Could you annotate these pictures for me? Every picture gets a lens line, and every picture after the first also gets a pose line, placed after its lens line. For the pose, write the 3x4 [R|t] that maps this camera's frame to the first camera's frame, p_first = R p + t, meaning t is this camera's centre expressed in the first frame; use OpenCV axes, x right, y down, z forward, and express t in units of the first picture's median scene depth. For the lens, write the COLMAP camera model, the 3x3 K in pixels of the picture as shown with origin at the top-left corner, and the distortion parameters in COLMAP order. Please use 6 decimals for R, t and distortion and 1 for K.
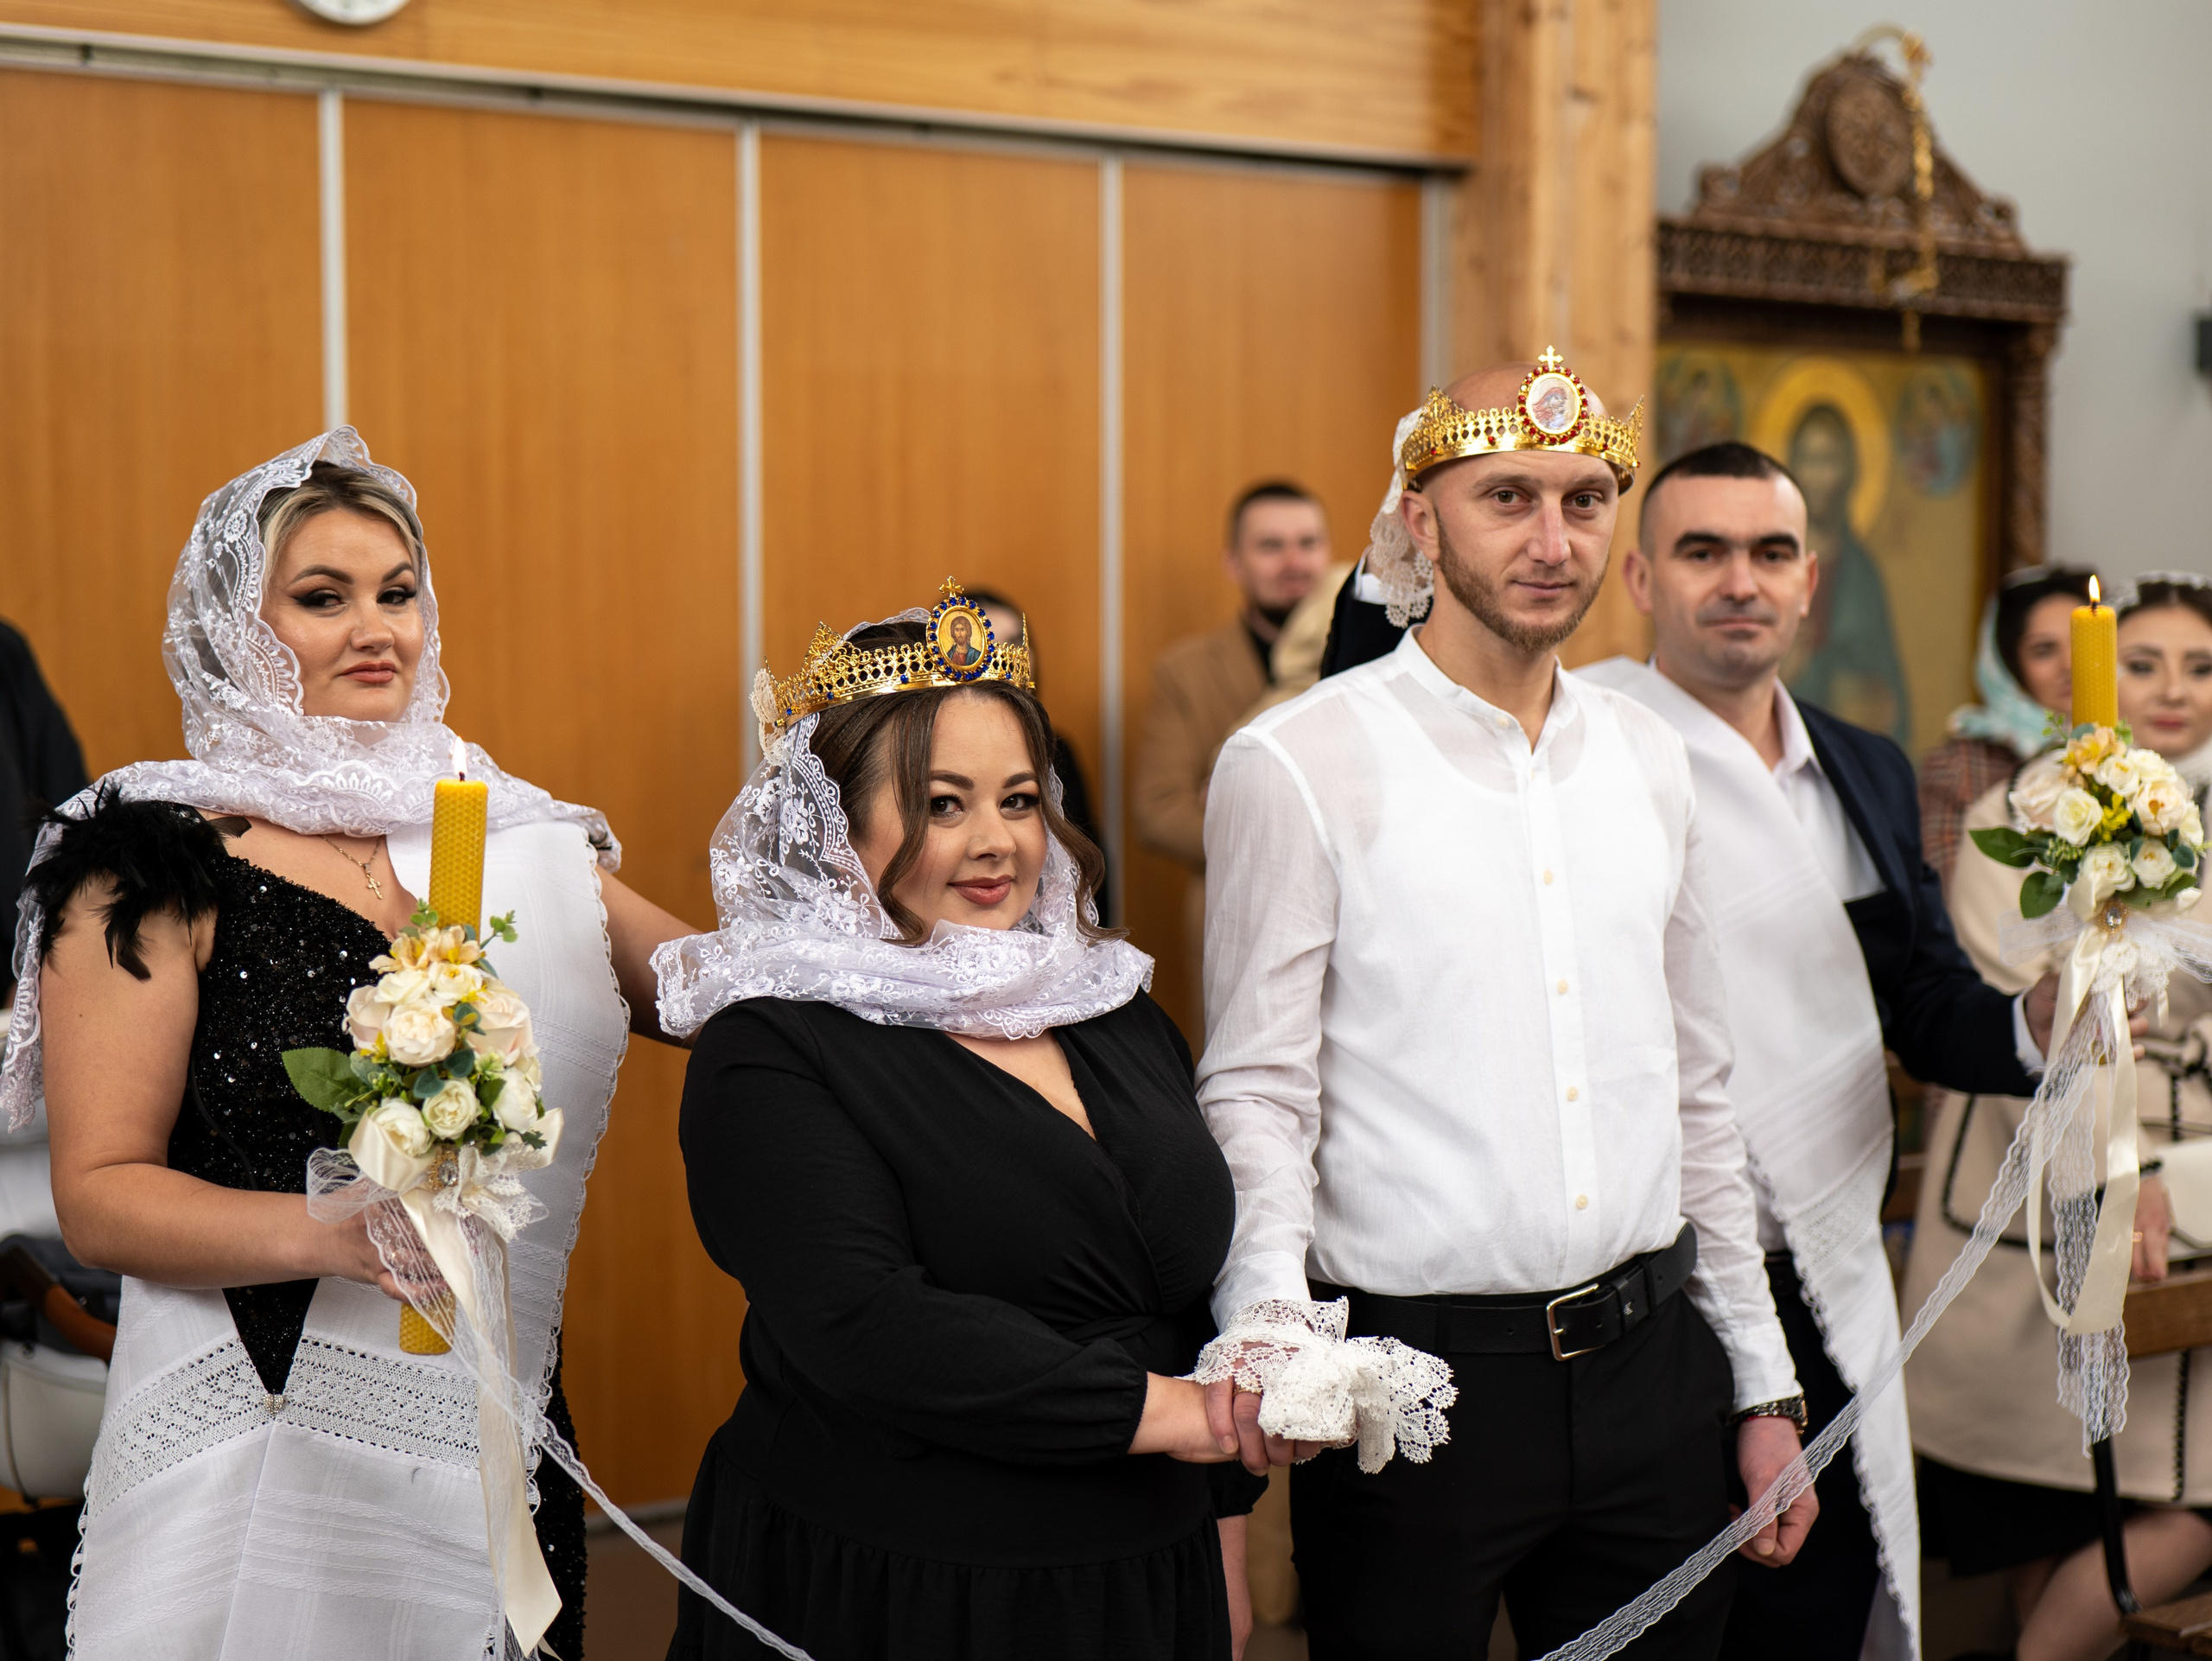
lens RADIAL K [[3573.7, 0, 1137.1], [0, 3573.7, 813.5], [0, 0, 1]] dist [0.050483, 0.000000]
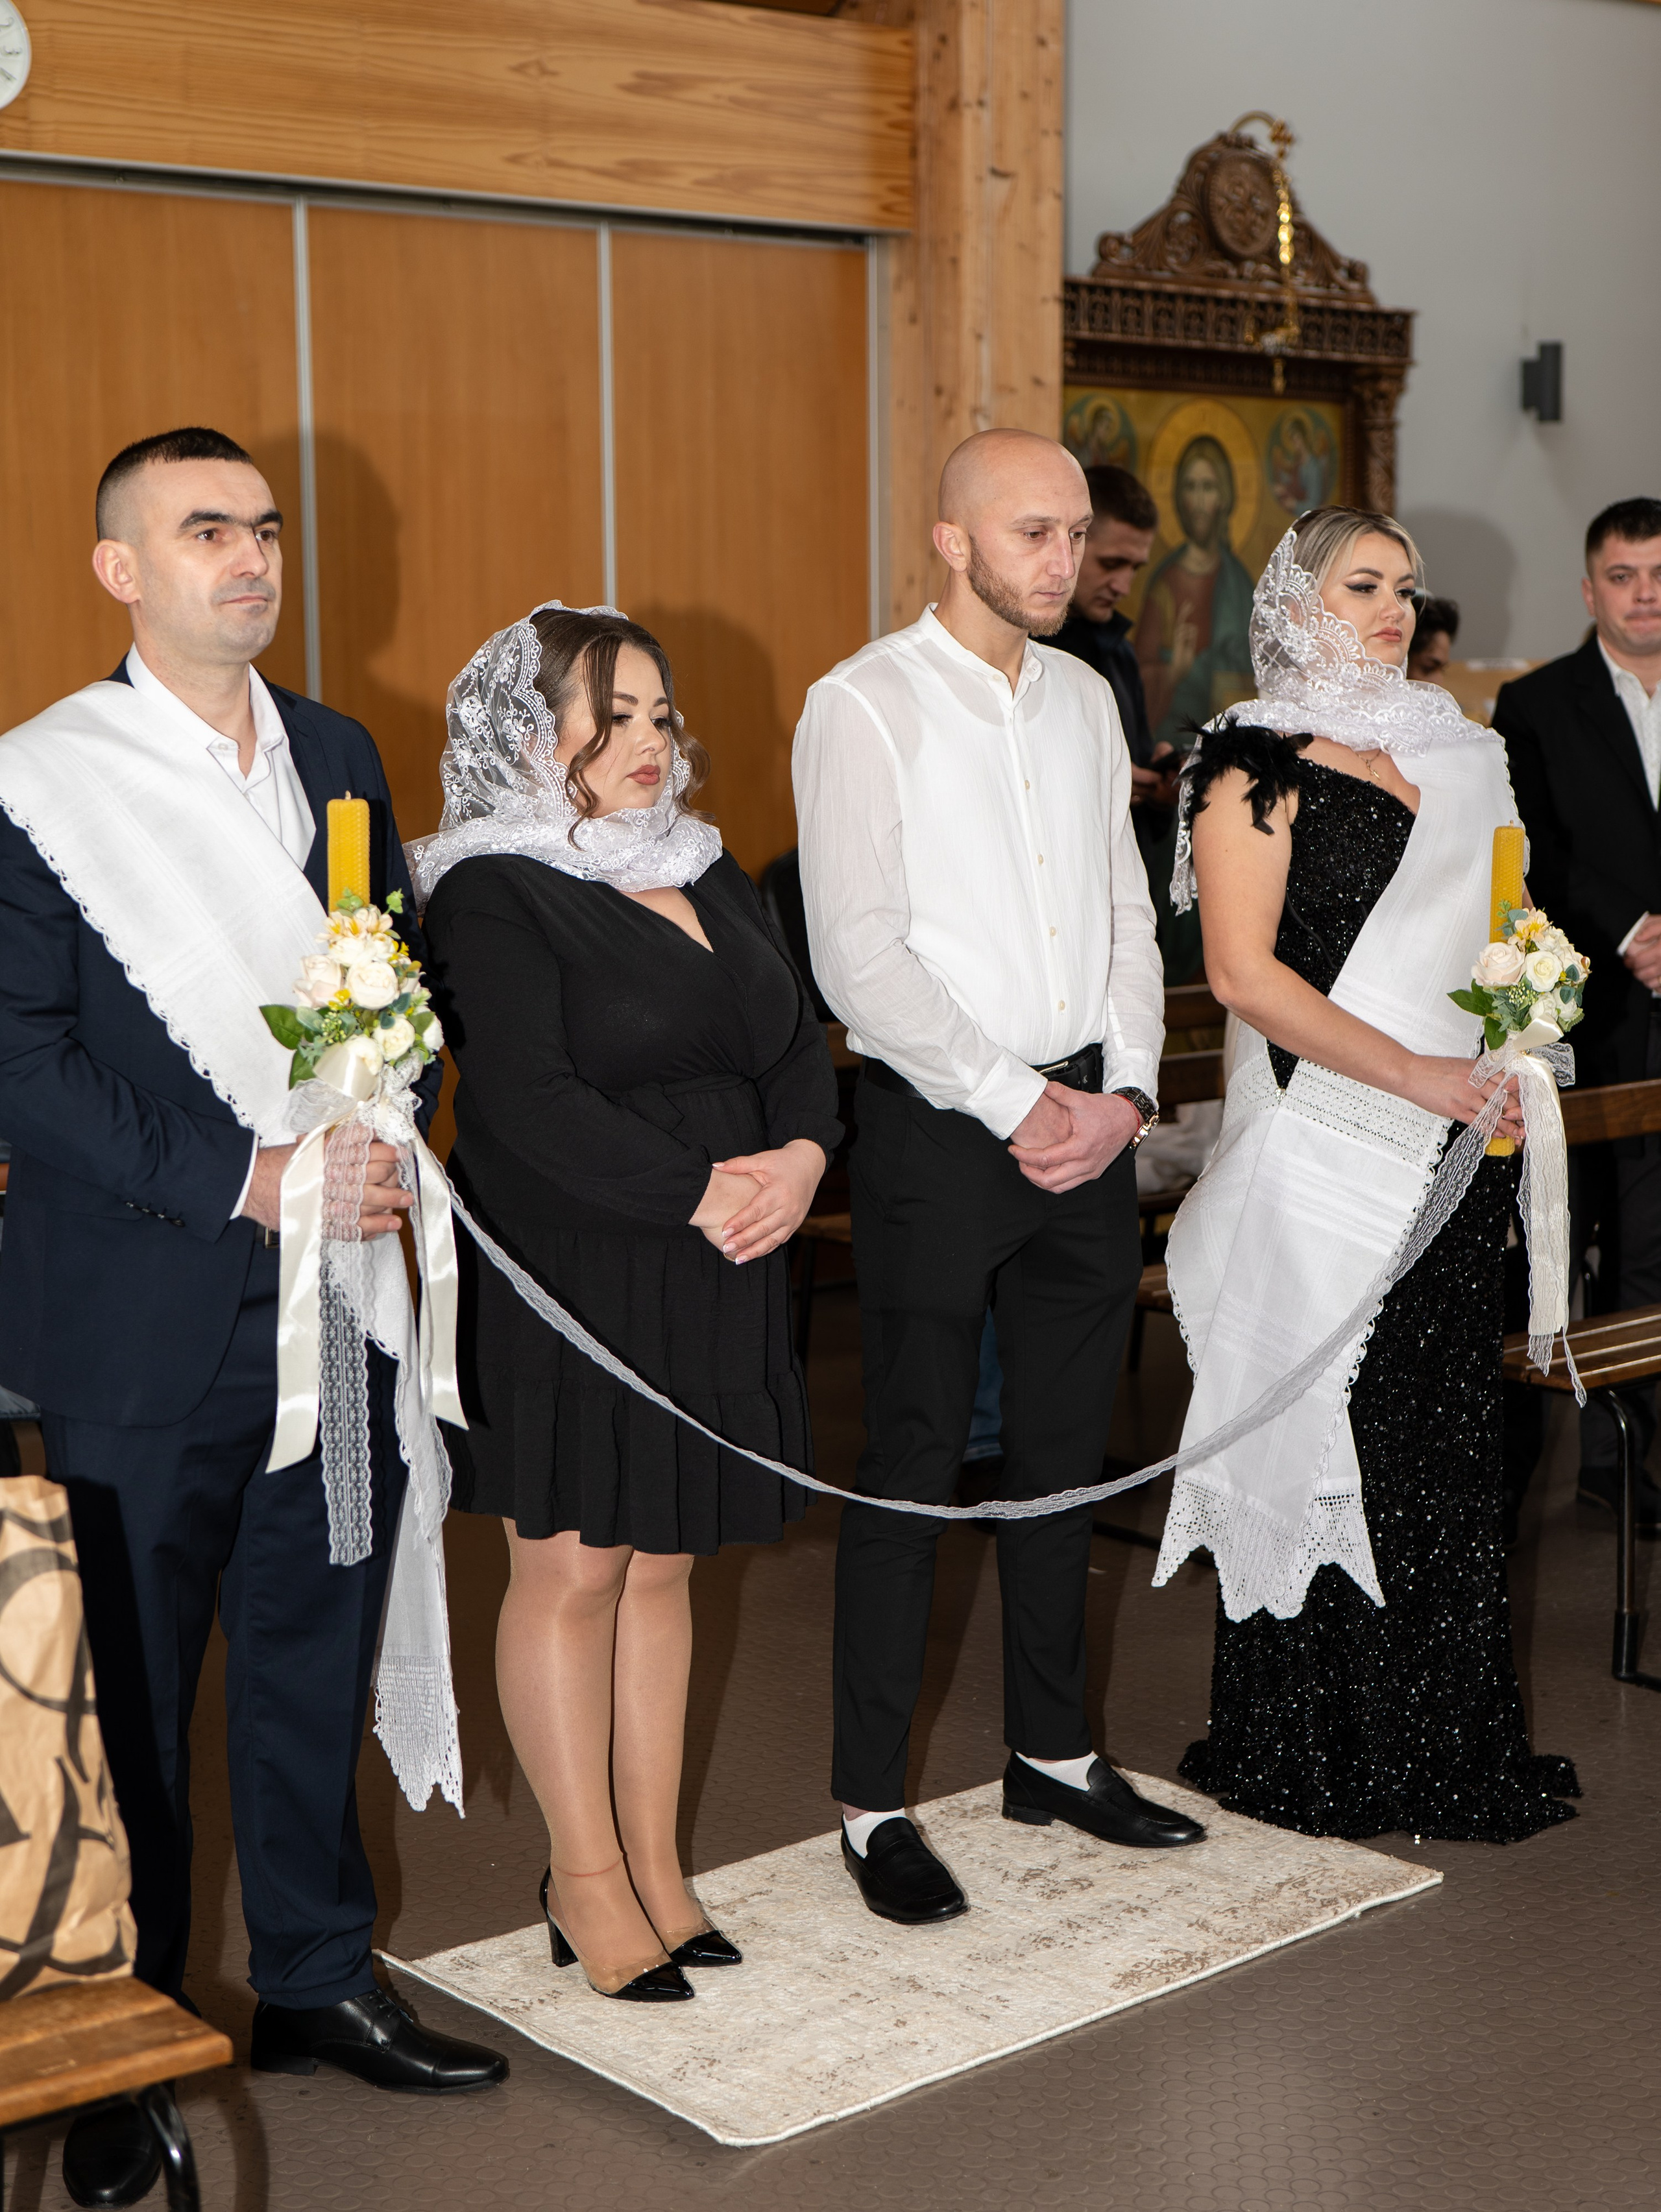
lens RADIAL K [[3573.8, 0, 837.0], [0, 3573.8, 1006.8], [0, 0, 1]] dist [0.050483, 0.000000]
pose [[0.996080, -0.010523, 0.087827, -0.033506], [0.006396, 0.998868, 0.047139, 0.015265], [-0.088224, -0.046392, 0.995020, -0.165250]]
